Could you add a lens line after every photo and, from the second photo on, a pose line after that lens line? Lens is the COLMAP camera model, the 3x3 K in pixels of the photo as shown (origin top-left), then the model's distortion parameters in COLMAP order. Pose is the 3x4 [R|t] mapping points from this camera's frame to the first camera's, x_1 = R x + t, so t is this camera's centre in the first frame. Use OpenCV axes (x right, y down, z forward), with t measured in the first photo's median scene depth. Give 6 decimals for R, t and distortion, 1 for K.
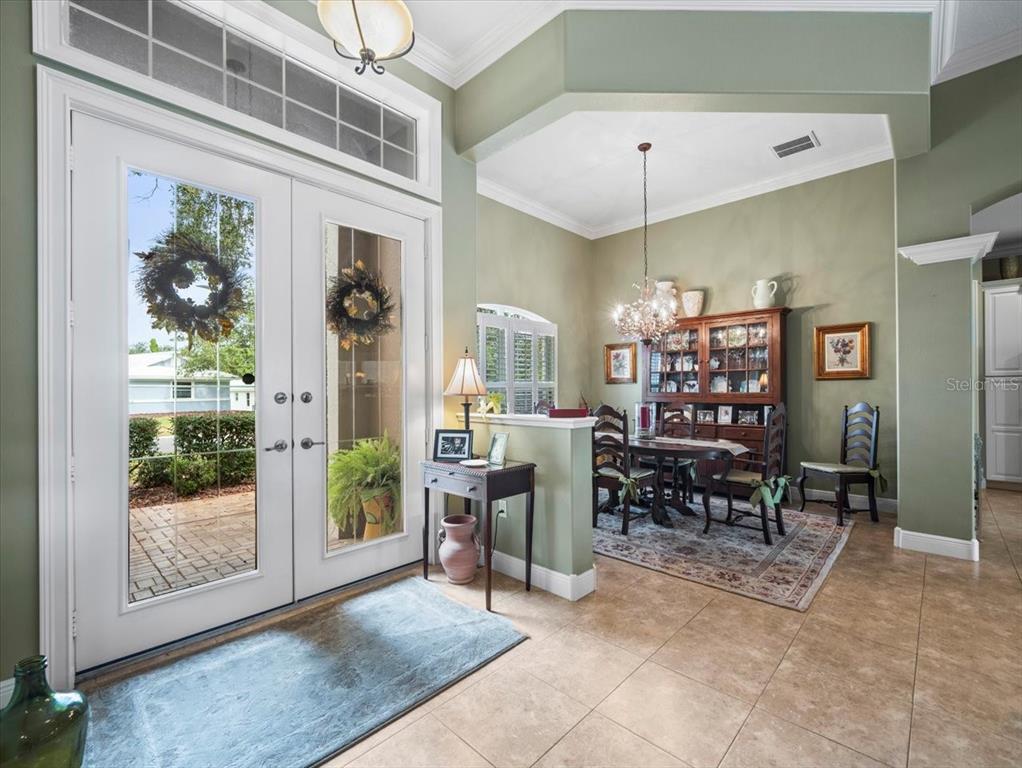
lens RADIAL K [[434.5, 0, 510.0], [0, 434.5, 399.1], [0, 0, 1]] dist [-0.020487, -0.000229]
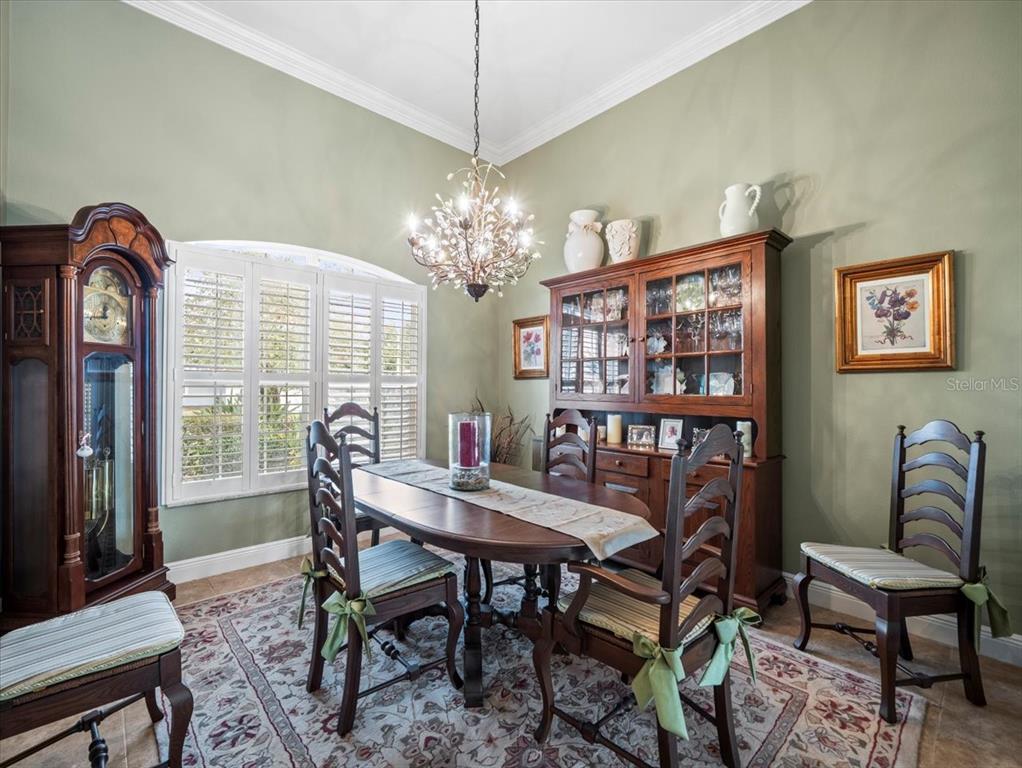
lens RADIAL K [[447.4, 0, 505.9], [0, 447.4, 390.3], [0, 0, 1]] dist [-0.011197, -0.000073]
pose [[0.998488, 0.010708, -0.053908, 0.344528], [-0.011684, 0.999773, -0.017816, -0.008840], [0.053705, 0.018419, 0.998387, 0.449422]]
